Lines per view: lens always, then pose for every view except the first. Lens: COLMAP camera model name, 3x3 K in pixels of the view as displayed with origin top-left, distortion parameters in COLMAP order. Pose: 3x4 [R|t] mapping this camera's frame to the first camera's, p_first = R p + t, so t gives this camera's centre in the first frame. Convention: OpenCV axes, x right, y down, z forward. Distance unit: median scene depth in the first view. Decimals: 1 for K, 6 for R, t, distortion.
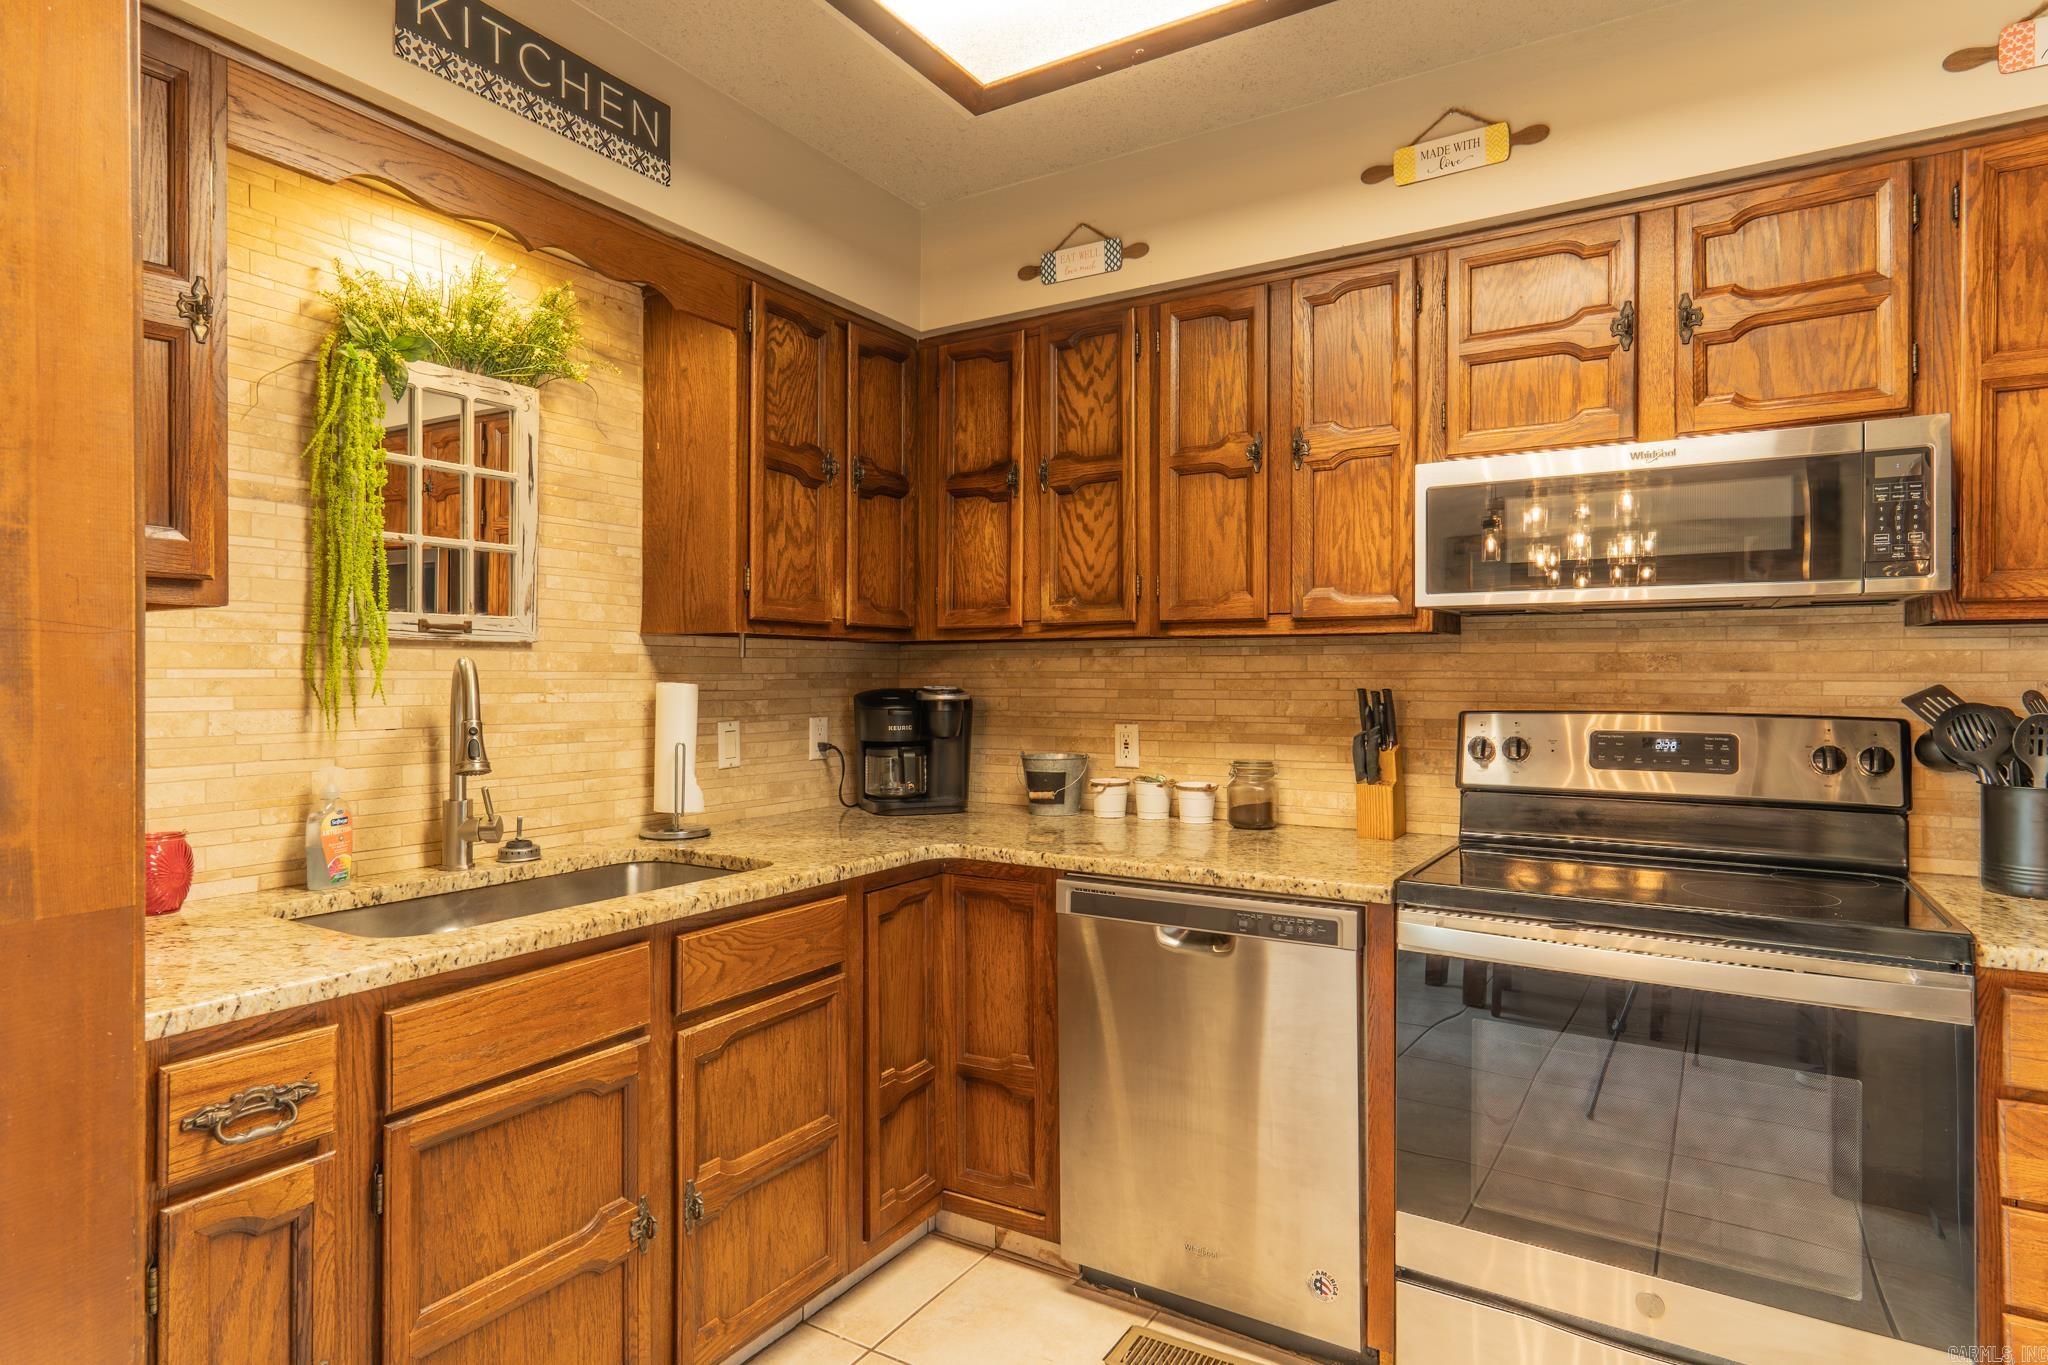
lens RADIAL K [[1097.9, 0, 1041.6], [0, 1097.9, 677.6], [0, 0, 1]] dist [0.005138, 0.001531]
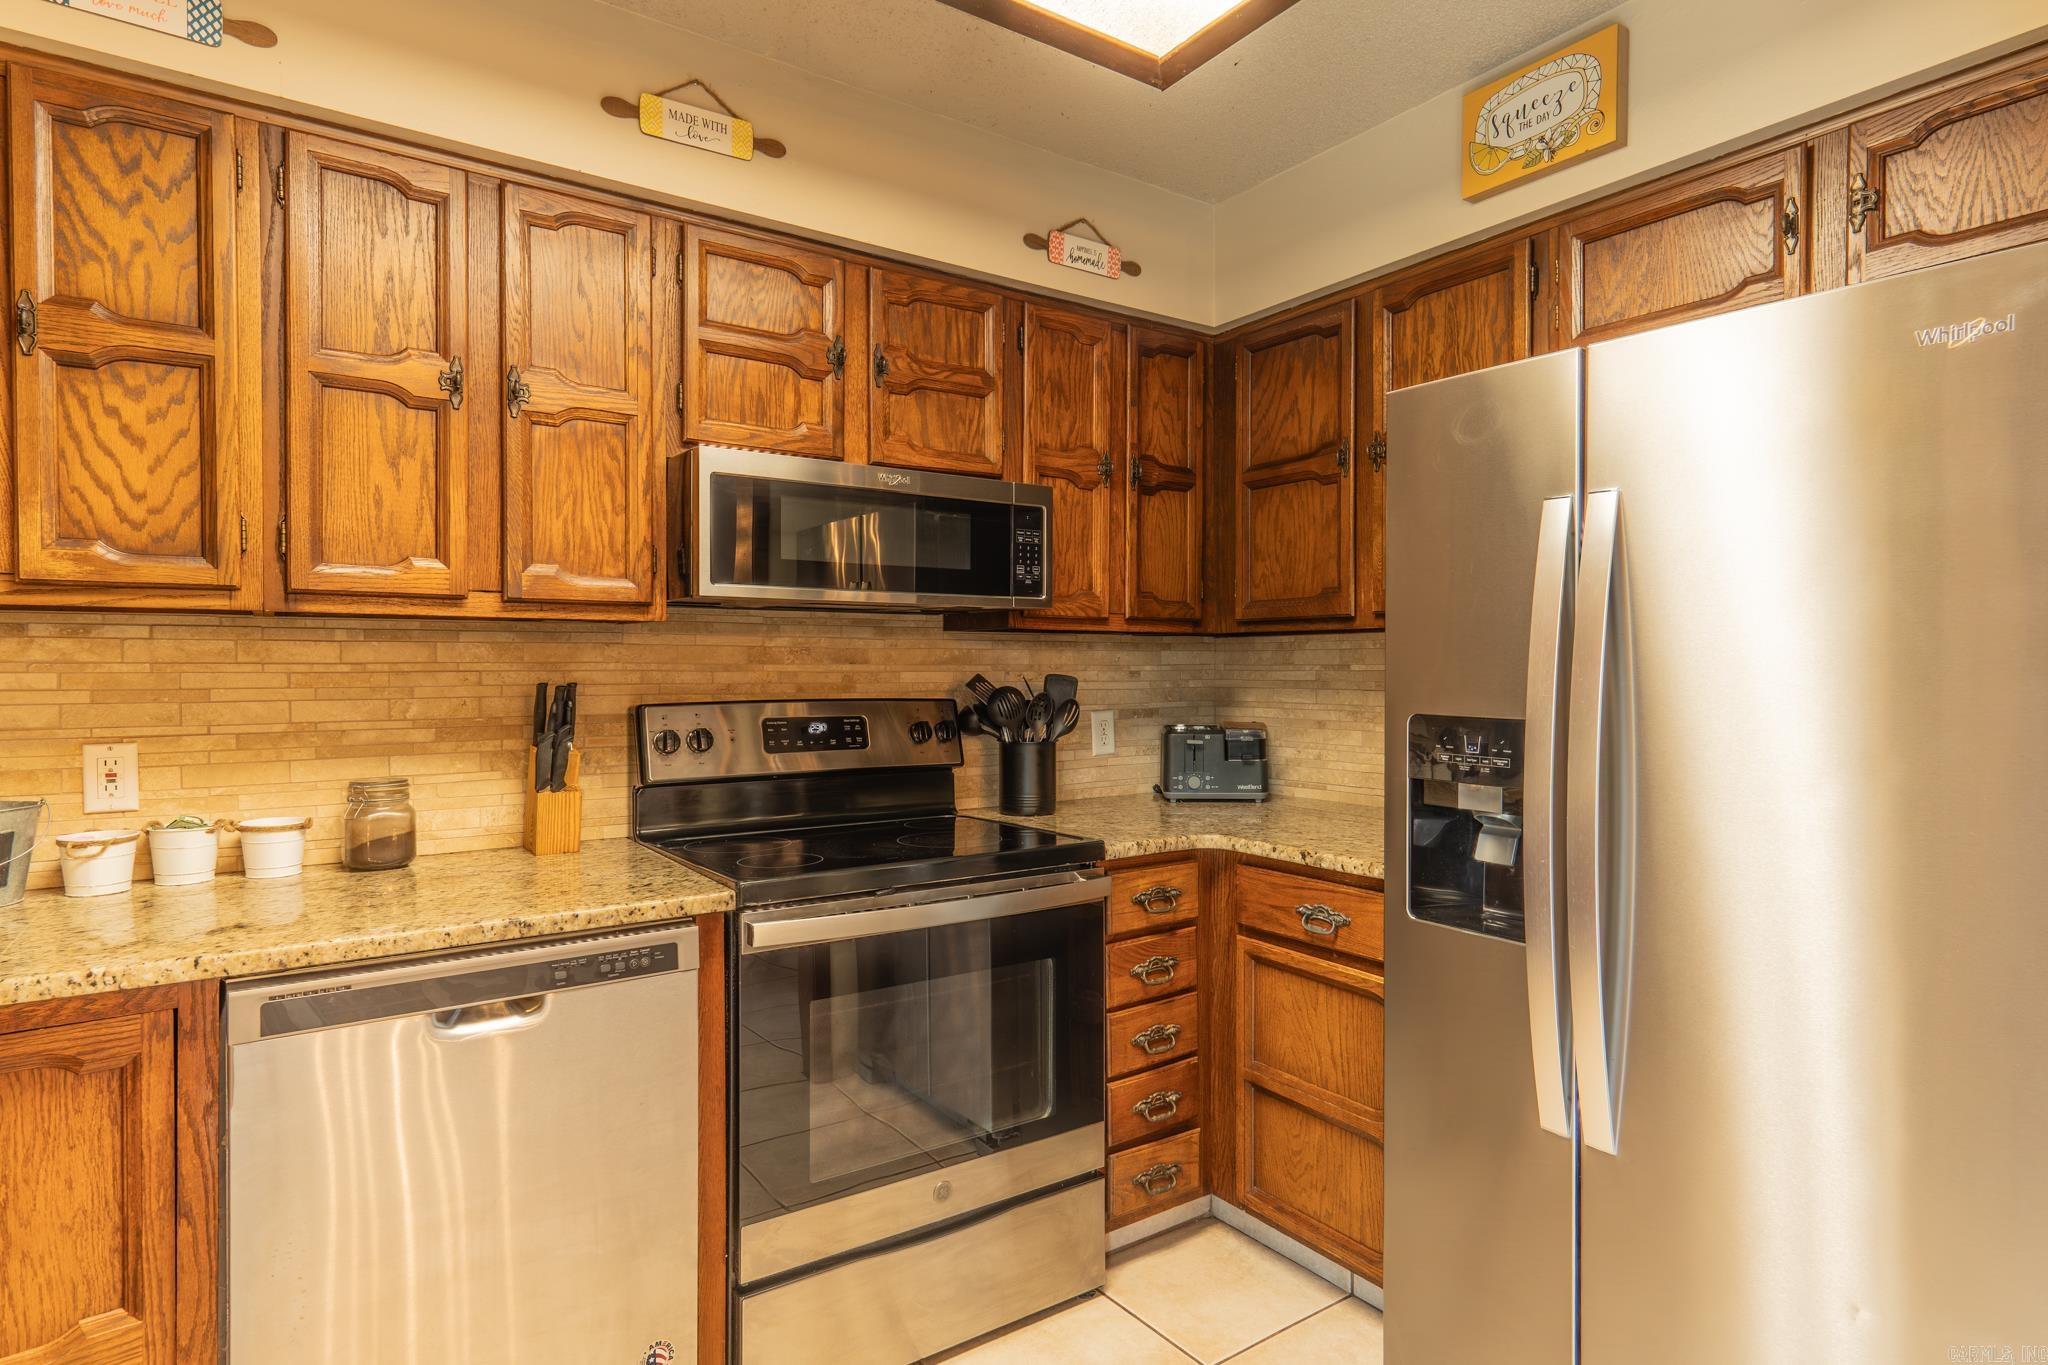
lens RADIAL K [[1097.9, 0, 1039.3], [0, 1097.9, 677.3], [0, 0, 1]] dist [0.005138, 0.001531]
pose [[0.402940, -0.010670, 0.915164, -0.399288], [0.001140, 0.999937, 0.011157, -0.004208], [-0.915226, -0.003452, 0.402927, 0.340214]]
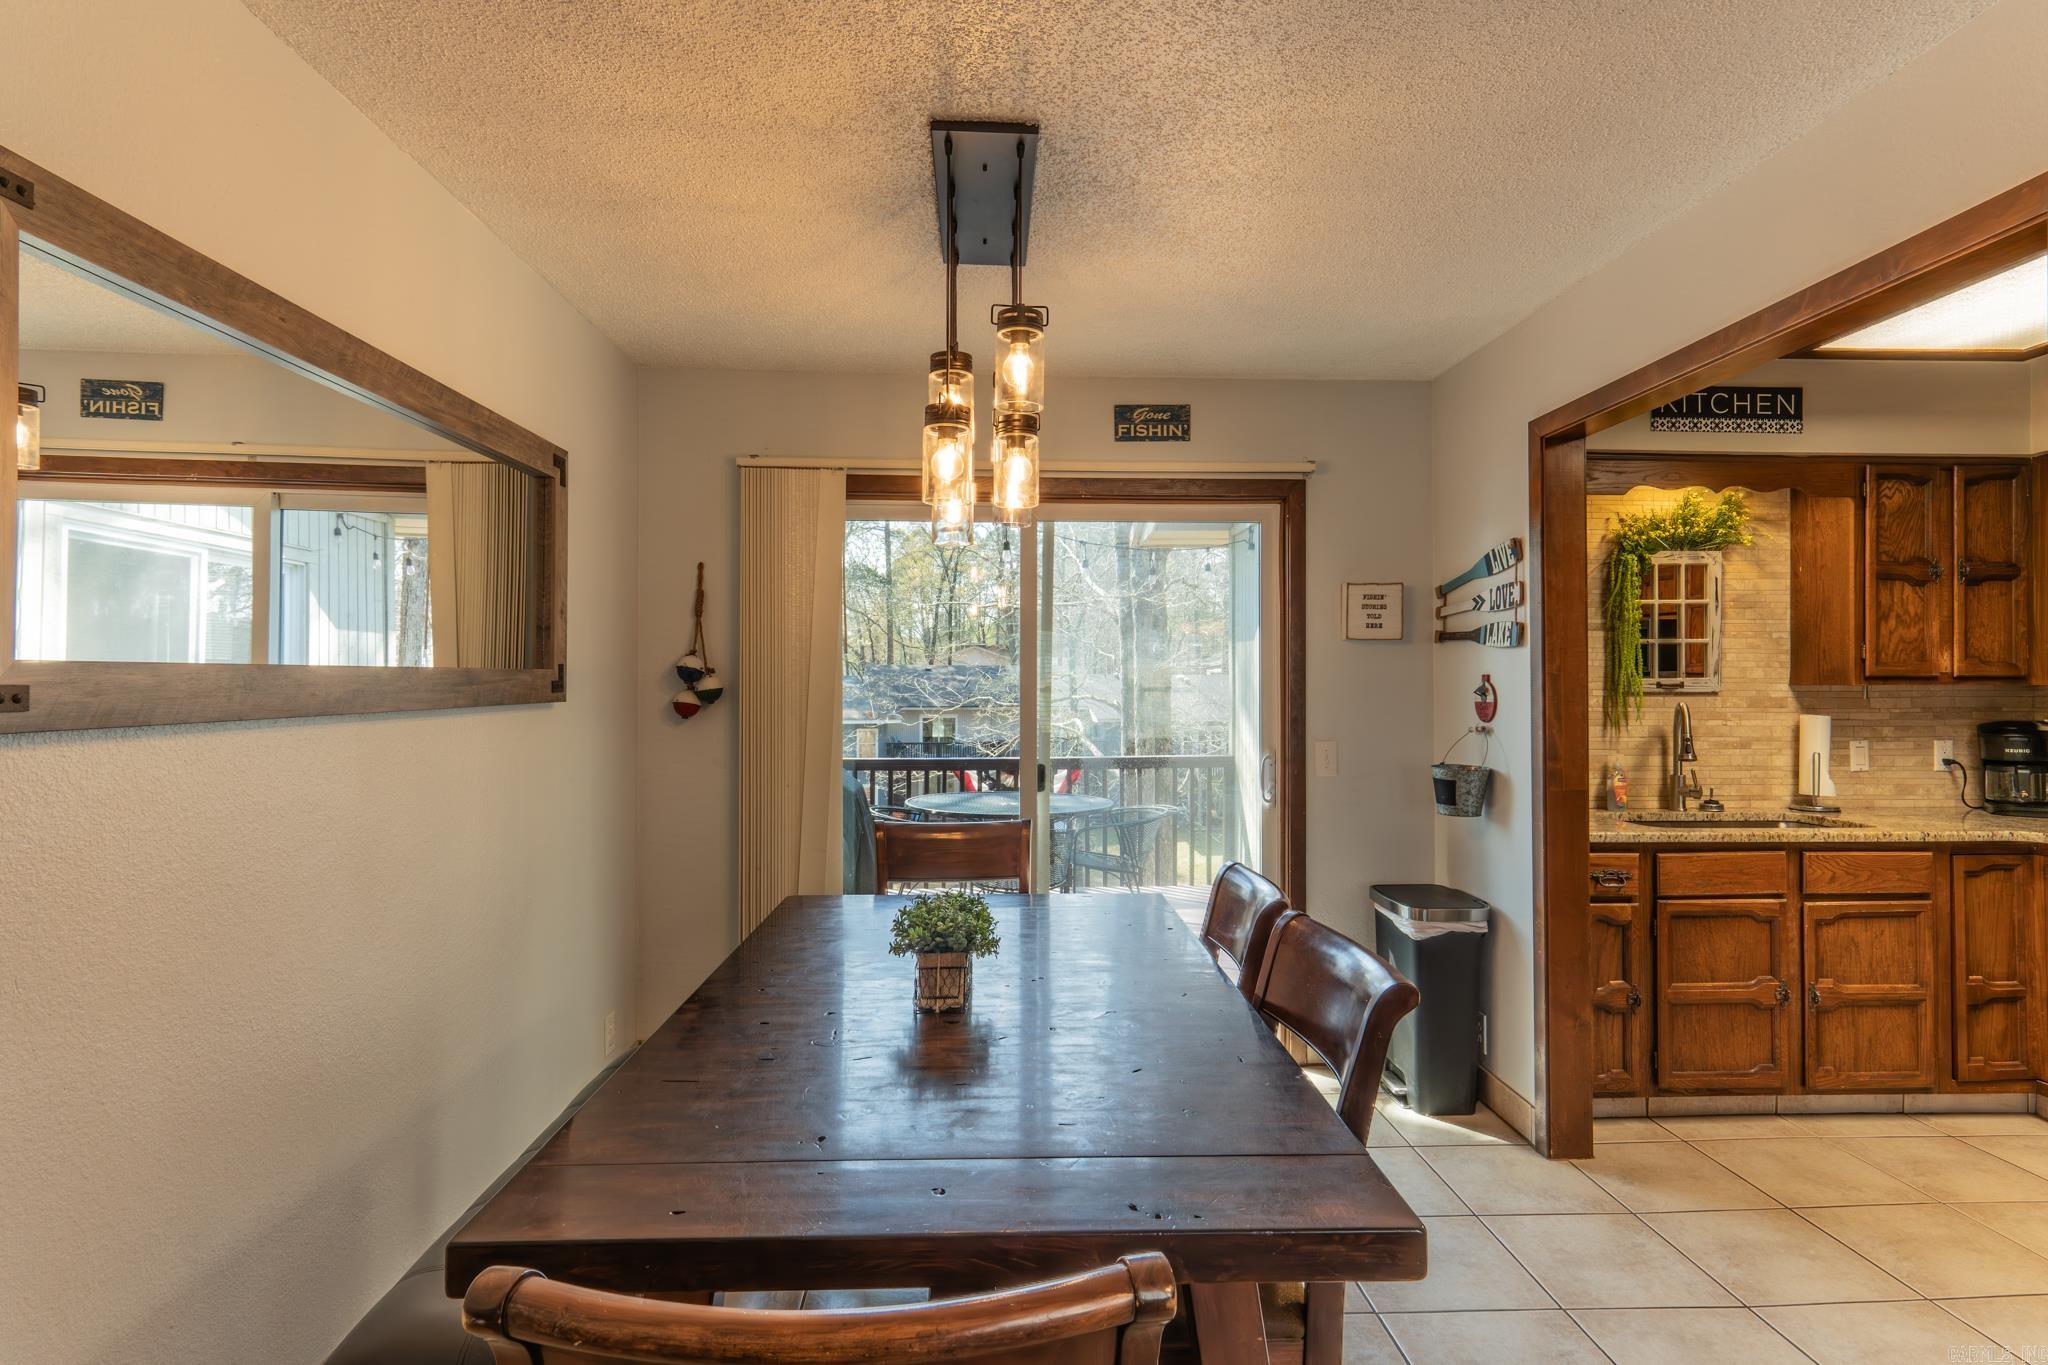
lens RADIAL K [[1097.9, 0, 1023.6], [0, 1097.9, 674.7], [0, 0, 1]] dist [0.005138, 0.001531]
pose [[0.547642, -0.008751, -0.836667, 0.384408], [0.000203, 0.999947, -0.010326, -0.037878], [0.836713, 0.005485, 0.547615, -0.856117]]
